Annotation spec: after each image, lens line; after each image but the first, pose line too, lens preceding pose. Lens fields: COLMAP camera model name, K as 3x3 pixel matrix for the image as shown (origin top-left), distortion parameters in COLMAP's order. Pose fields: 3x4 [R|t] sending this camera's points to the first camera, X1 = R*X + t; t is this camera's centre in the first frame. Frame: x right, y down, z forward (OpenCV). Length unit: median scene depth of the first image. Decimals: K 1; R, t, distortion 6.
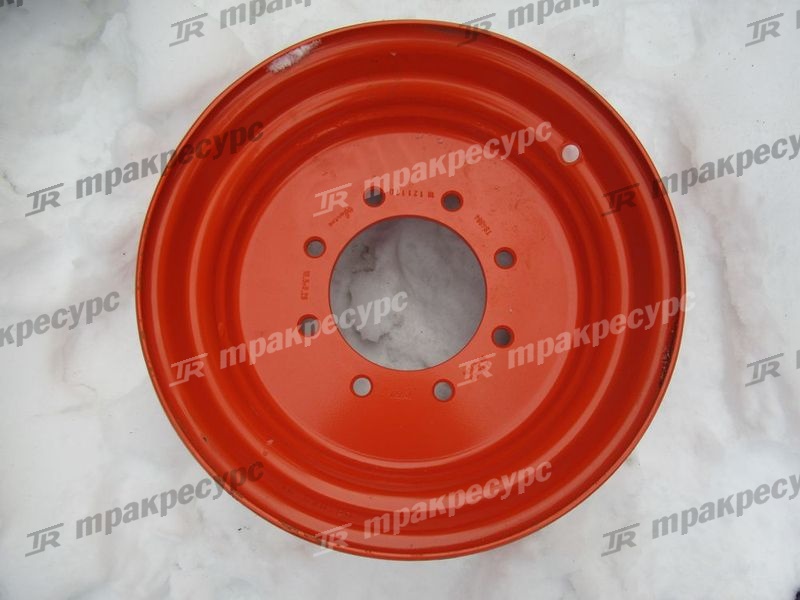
lens RADIAL K [[528.9, 0, 400.0], [0, 528.9, 300.0], [0, 0, 1]] dist [-0.001429, -0.001073]
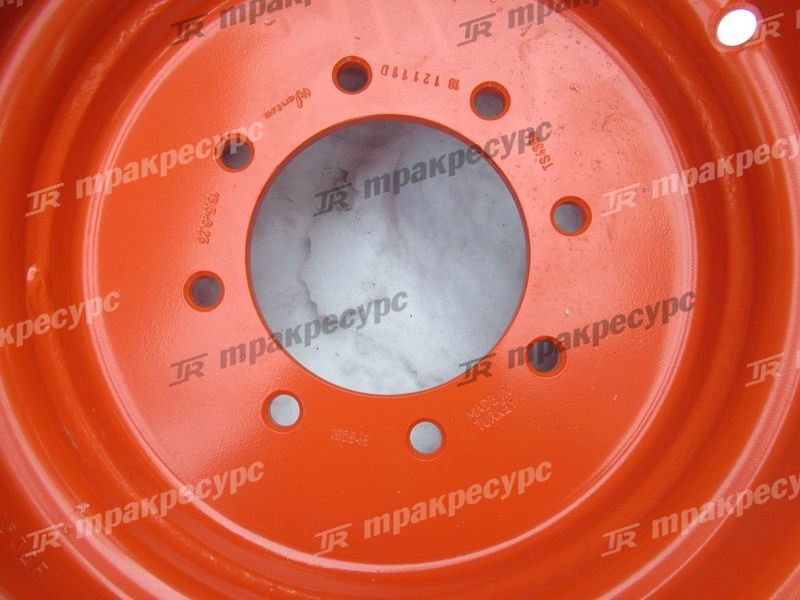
lens RADIAL K [[528.9, 0, 400.0], [0, 528.9, 300.0], [0, 0, 1]] dist [-0.001429, -0.001073]
pose [[0.991118, 0.131884, -0.017084, 0.041901], [-0.129581, 0.986623, 0.098913, -0.023645], [0.029900, -0.095820, 0.994949, 0.426730]]
